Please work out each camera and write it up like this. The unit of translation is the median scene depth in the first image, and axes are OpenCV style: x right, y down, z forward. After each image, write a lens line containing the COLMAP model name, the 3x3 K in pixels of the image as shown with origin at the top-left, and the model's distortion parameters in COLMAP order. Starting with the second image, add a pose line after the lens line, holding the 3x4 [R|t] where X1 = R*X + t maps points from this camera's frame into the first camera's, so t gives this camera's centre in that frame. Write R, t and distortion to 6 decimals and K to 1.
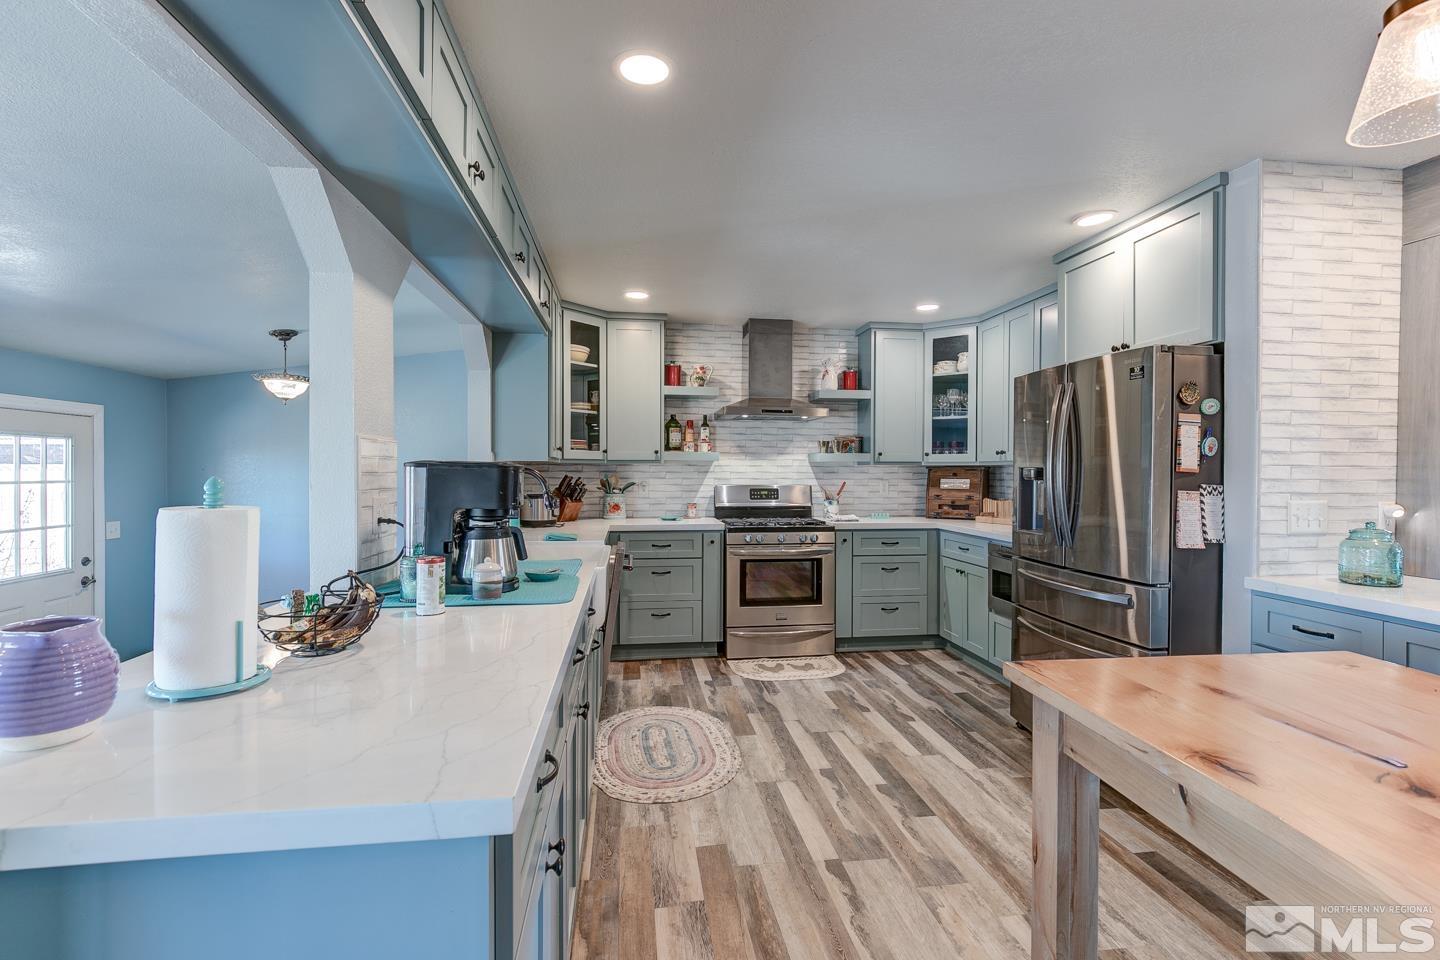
lens RADIAL K [[695.0, 0, 736.7], [0, 695.0, 464.8], [0, 0, 1]] dist [-0.000372, 0.000109]
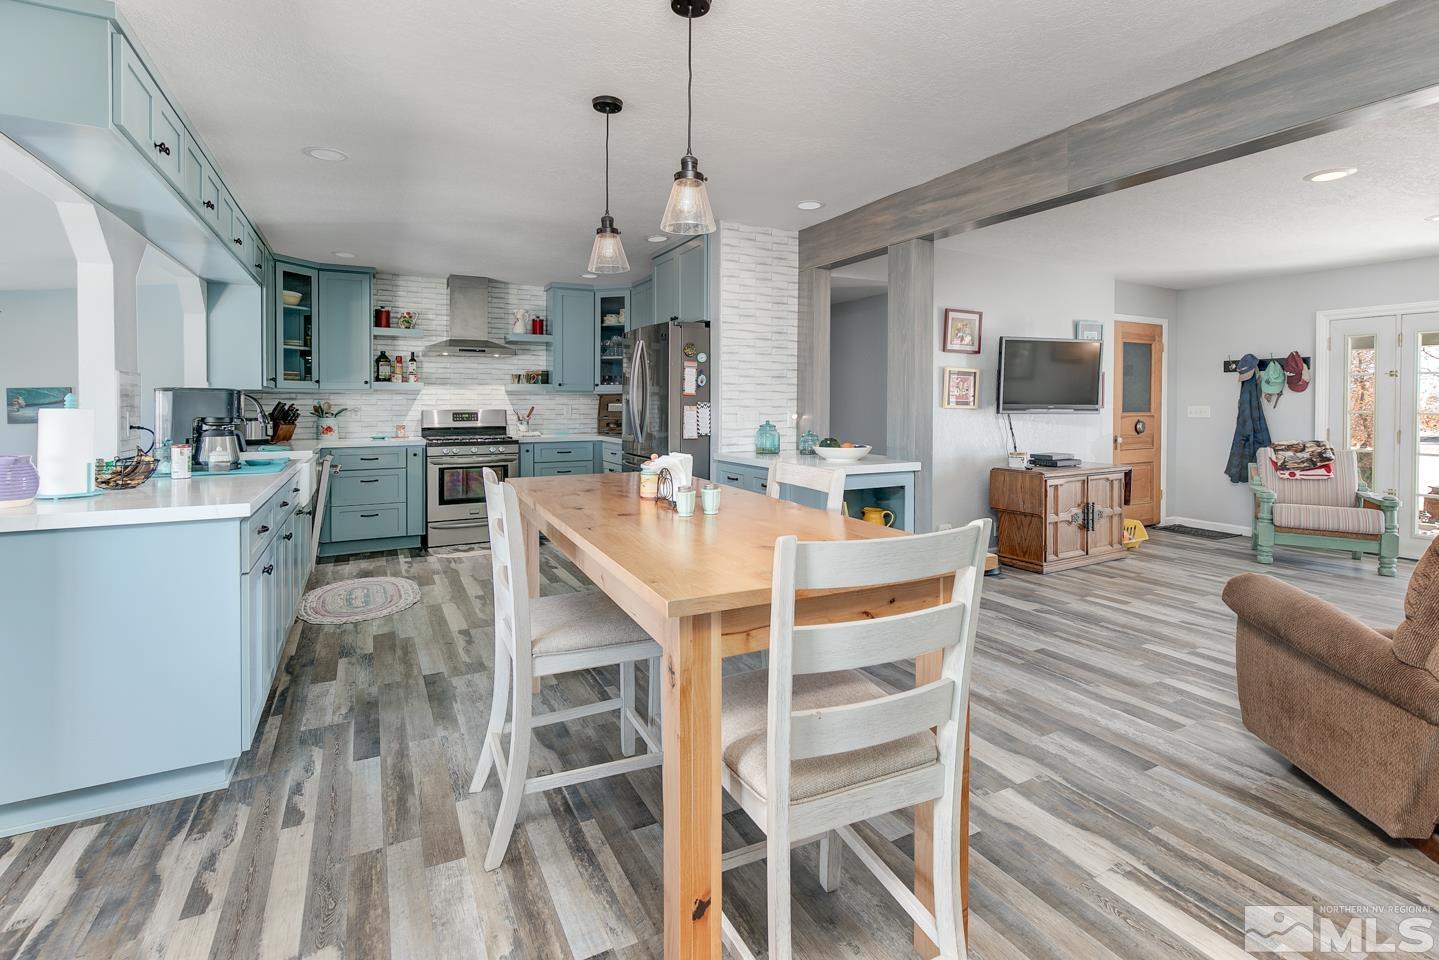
lens RADIAL K [[684.8, 0, 722.2], [0, 684.8, 402.3], [0, 0, 1]] dist [0.000963, 0.000284]
pose [[0.946873, -0.005502, 0.321562, 0.087736], [0.002545, 0.999951, 0.009615, 0.006184], [-0.321599, -0.008286, 0.946840, -0.325044]]
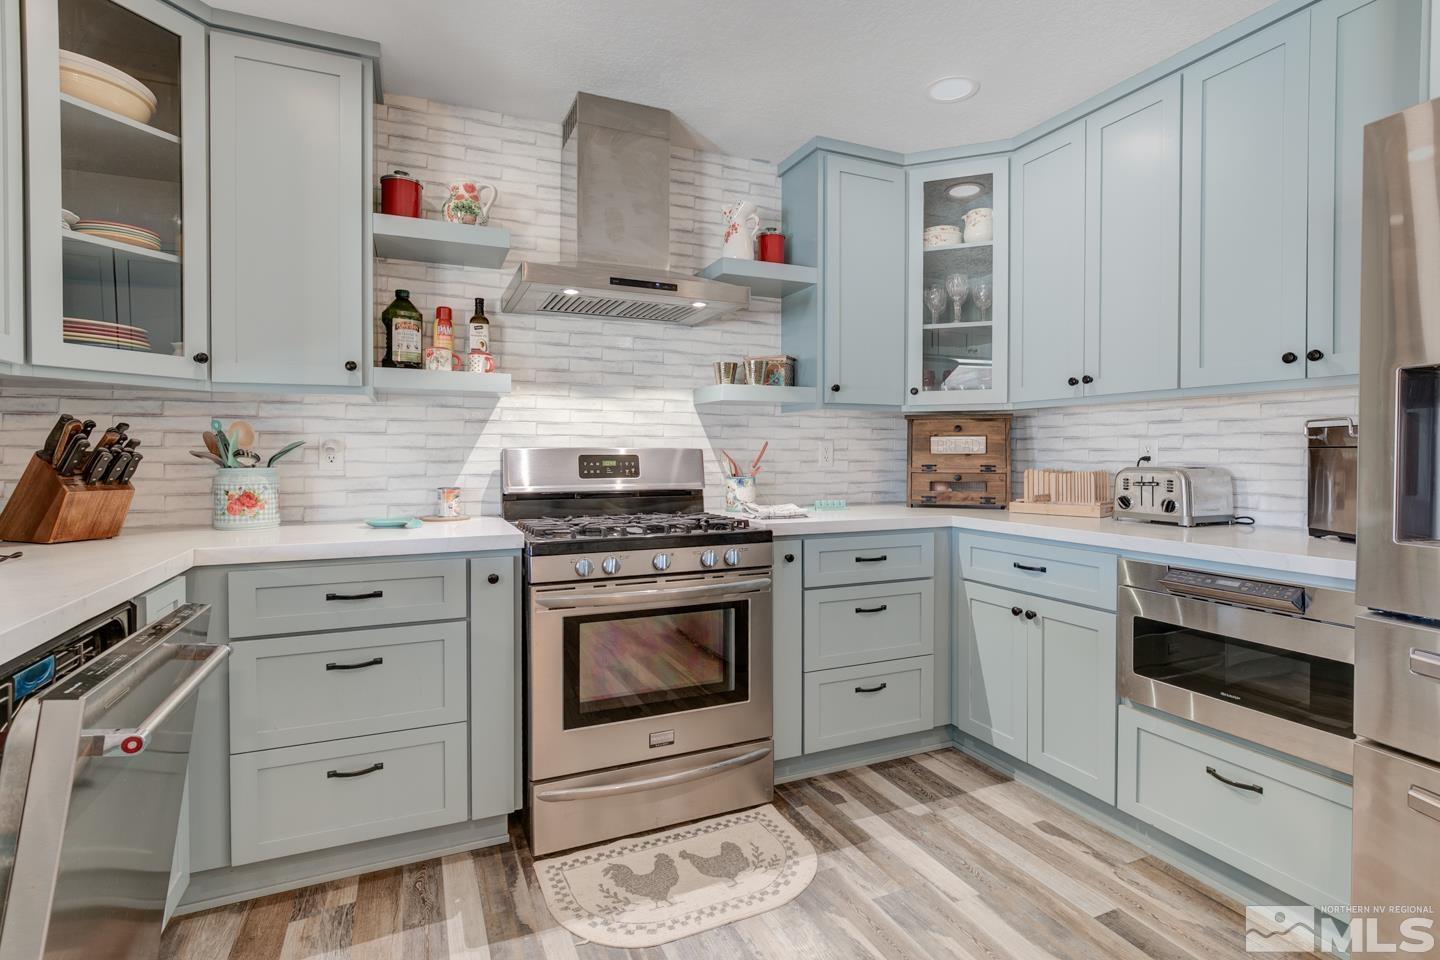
lens RADIAL K [[738.9, 0, 783.2], [0, 738.9, 457.9], [0, 0, 1]] dist [-0.004300, -0.000353]
pose [[0.948998, -0.004643, 0.315248, -0.009477], [-0.000225, 0.999881, 0.015406, 0.030599], [-0.315283, -0.014691, 0.948884, 0.506622]]
